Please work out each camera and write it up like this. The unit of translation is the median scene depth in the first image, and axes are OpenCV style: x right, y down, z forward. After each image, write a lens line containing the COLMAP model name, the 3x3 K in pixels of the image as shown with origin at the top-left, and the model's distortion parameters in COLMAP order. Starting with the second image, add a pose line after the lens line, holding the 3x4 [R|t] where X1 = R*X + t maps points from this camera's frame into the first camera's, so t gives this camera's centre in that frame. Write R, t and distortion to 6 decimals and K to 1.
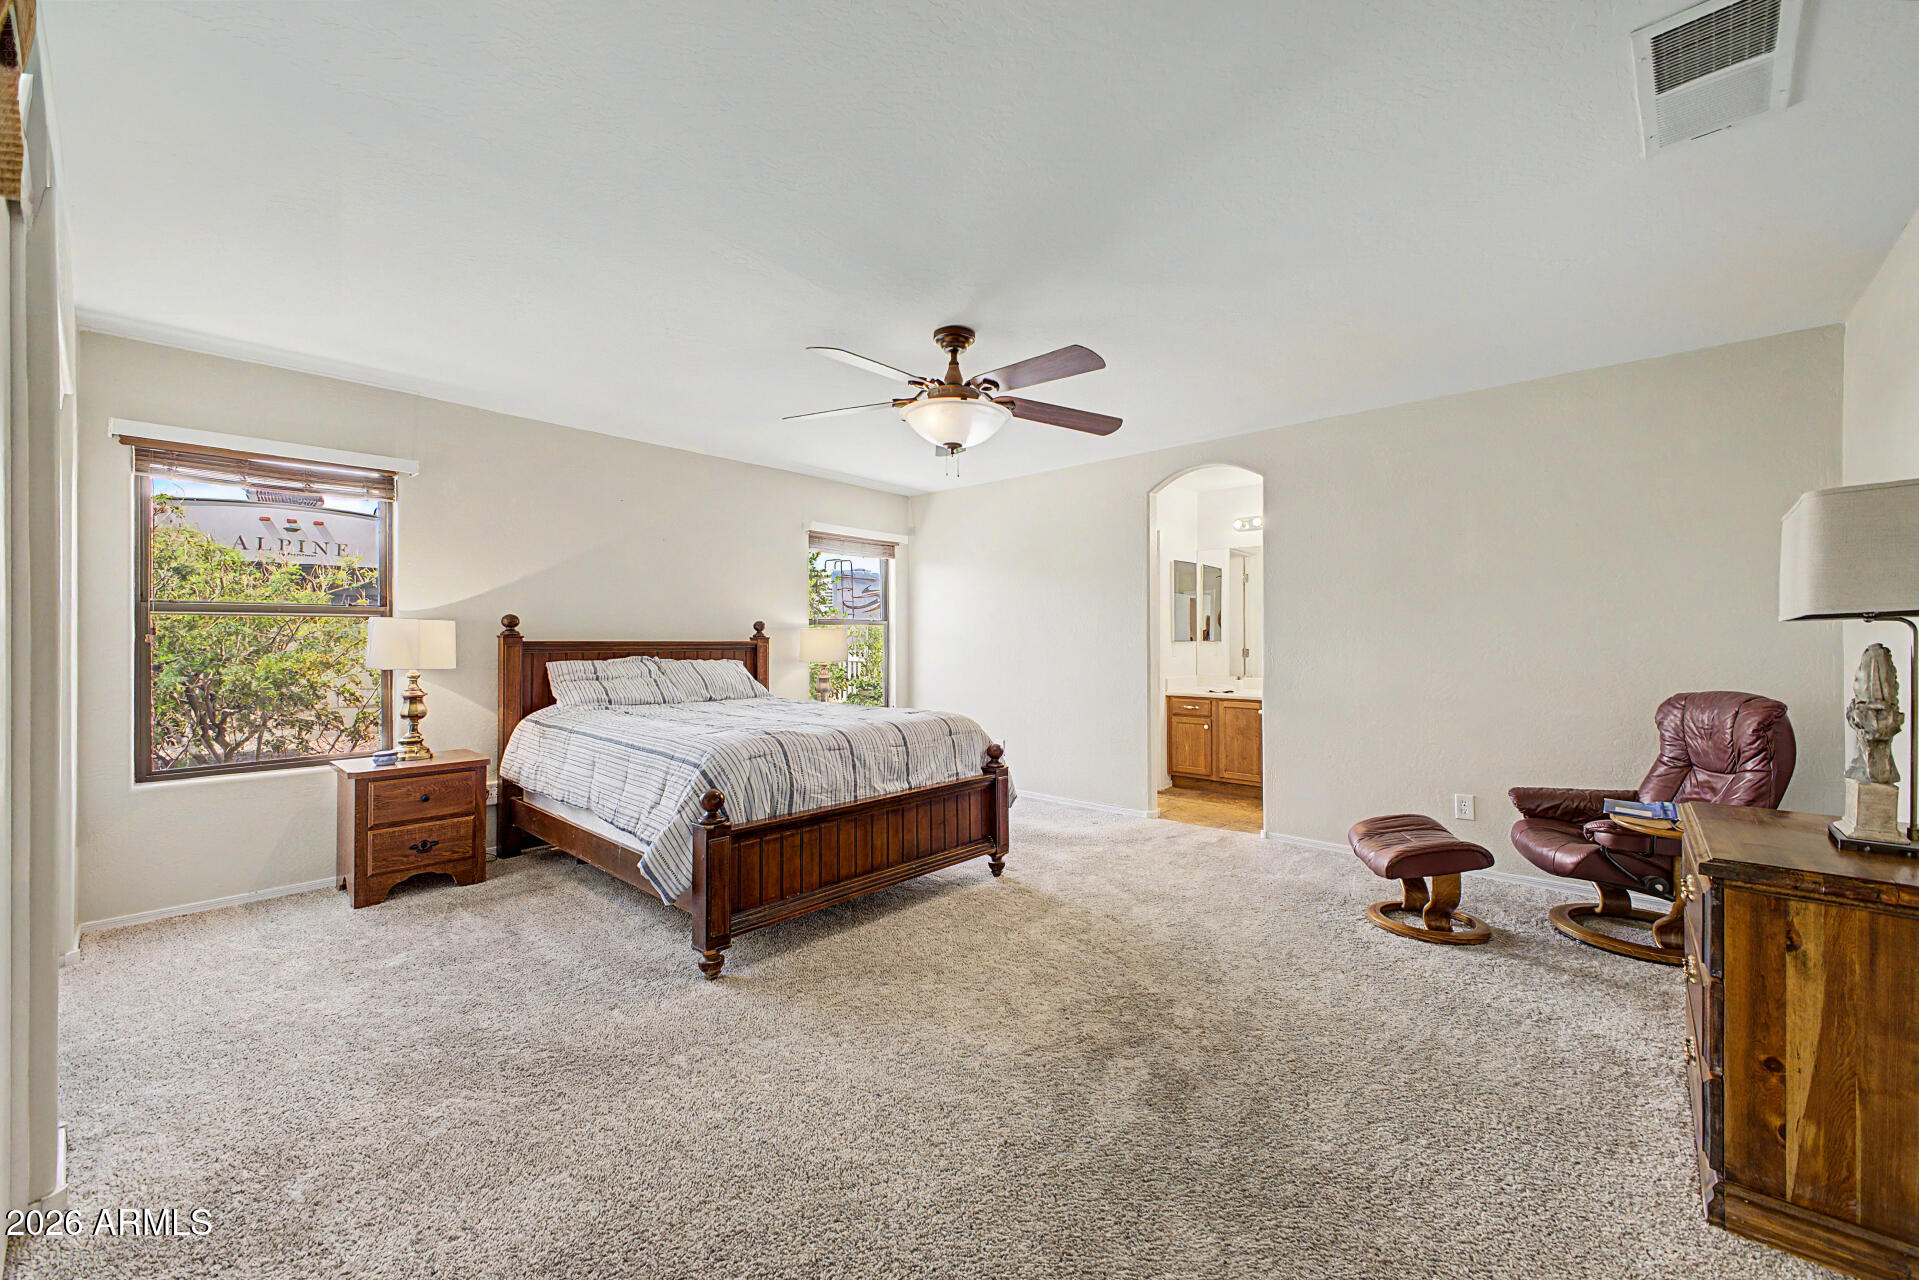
lens RADIAL K [[766.9, 0, 963.3], [0, 766.9, 636.8], [0, 0, 1]] dist [0.006146, 0.000034]
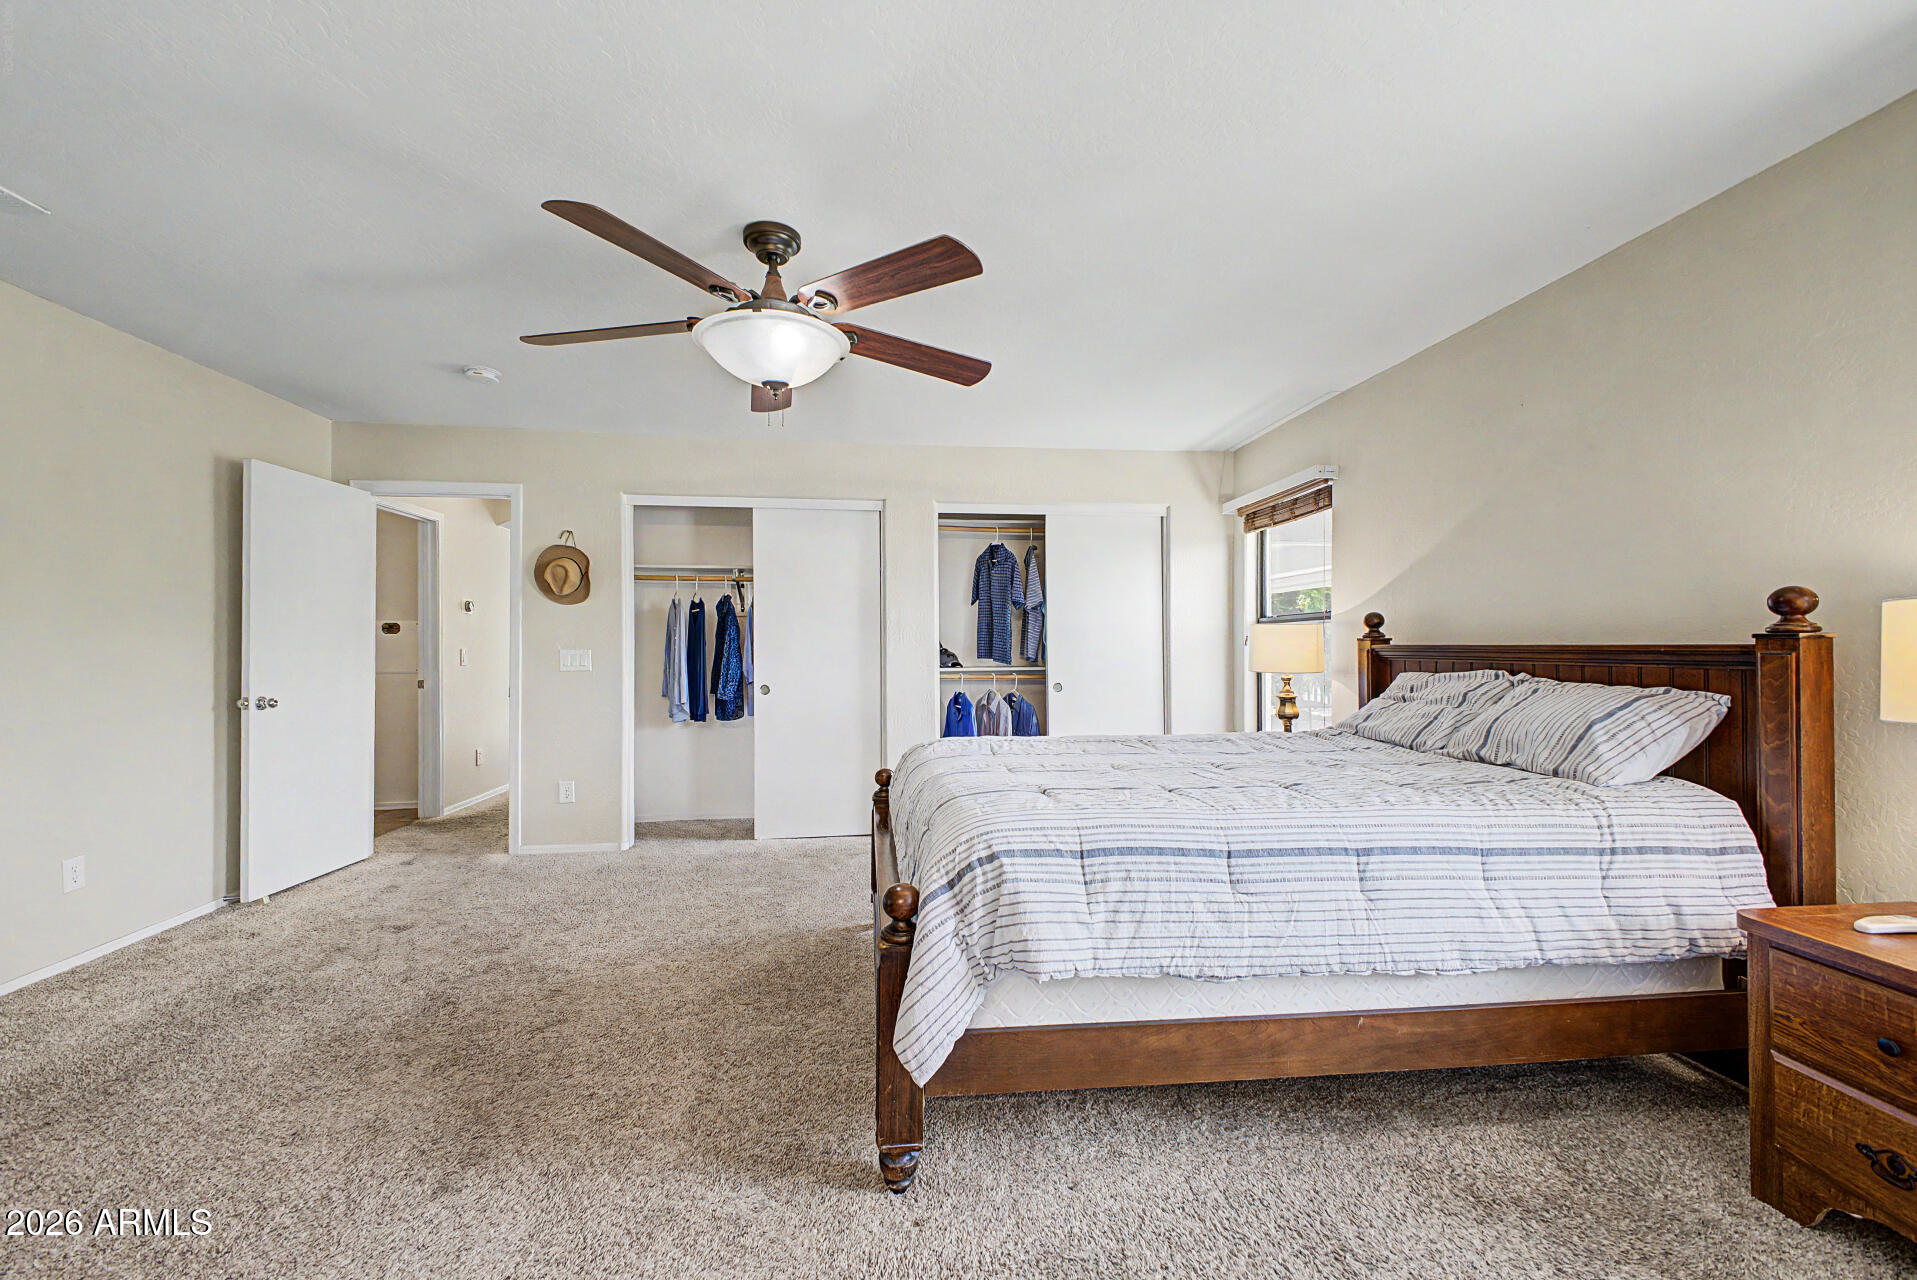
lens RADIAL K [[766.1, 0, 962.3], [0, 766.1, 636.8], [0, 0, 1]] dist [0.006146, 0.000034]
pose [[-0.676637, -0.011523, -0.736226, 0.349469], [0.002584, 0.999834, -0.018025, 0.012541], [0.736312, -0.014099, -0.676495, 1.379587]]
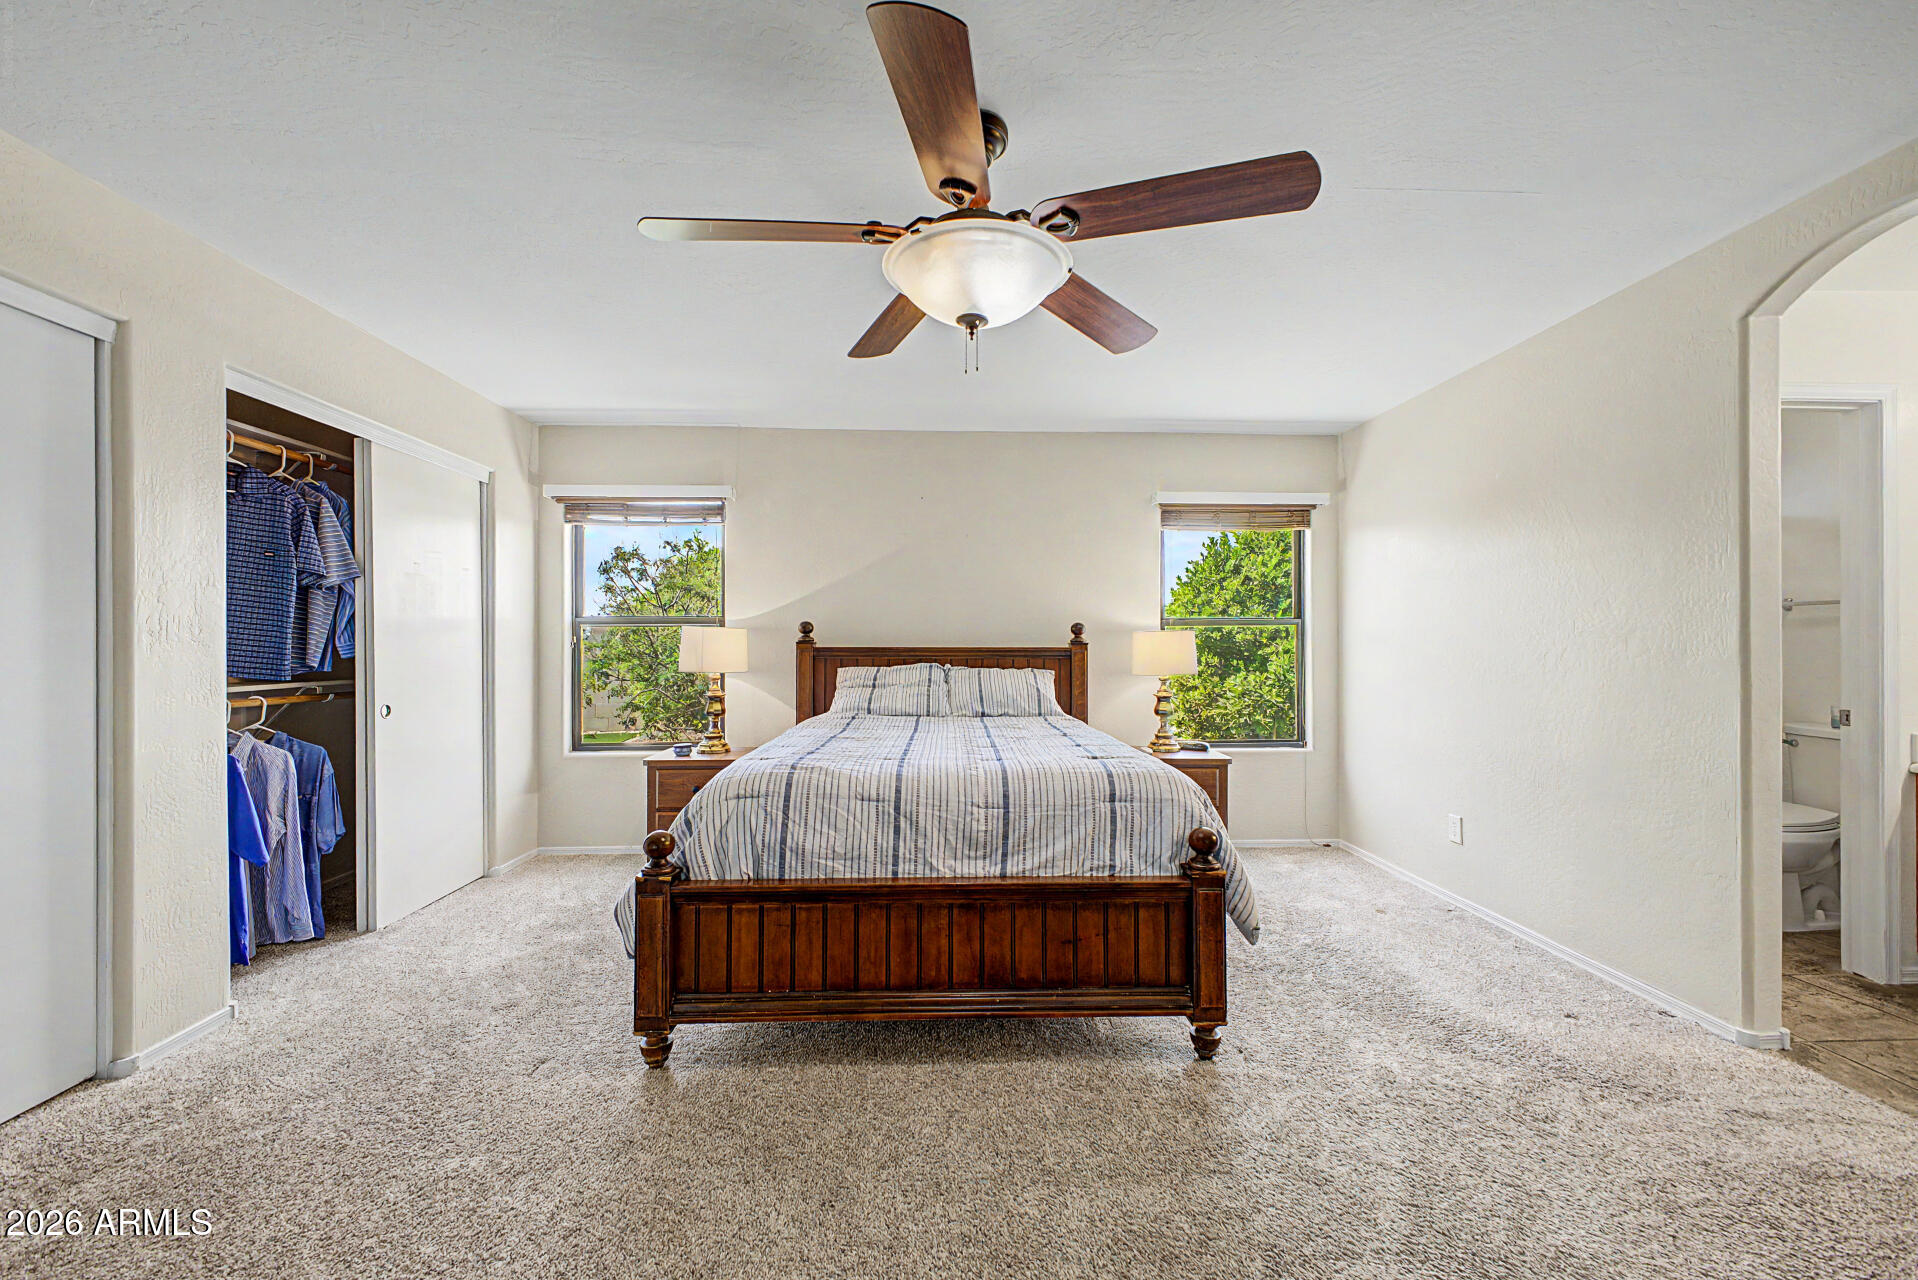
lens RADIAL K [[782.5, 0, 959.0], [0, 782.5, 640.0], [0, 0, 1]] dist [0.001146, -0.000619]
pose [[0.686720, -0.005911, -0.726898, 0.353362], [0.003408, 0.999982, -0.004912, 0.002698], [0.726914, 0.000896, 0.686727, 0.480912]]
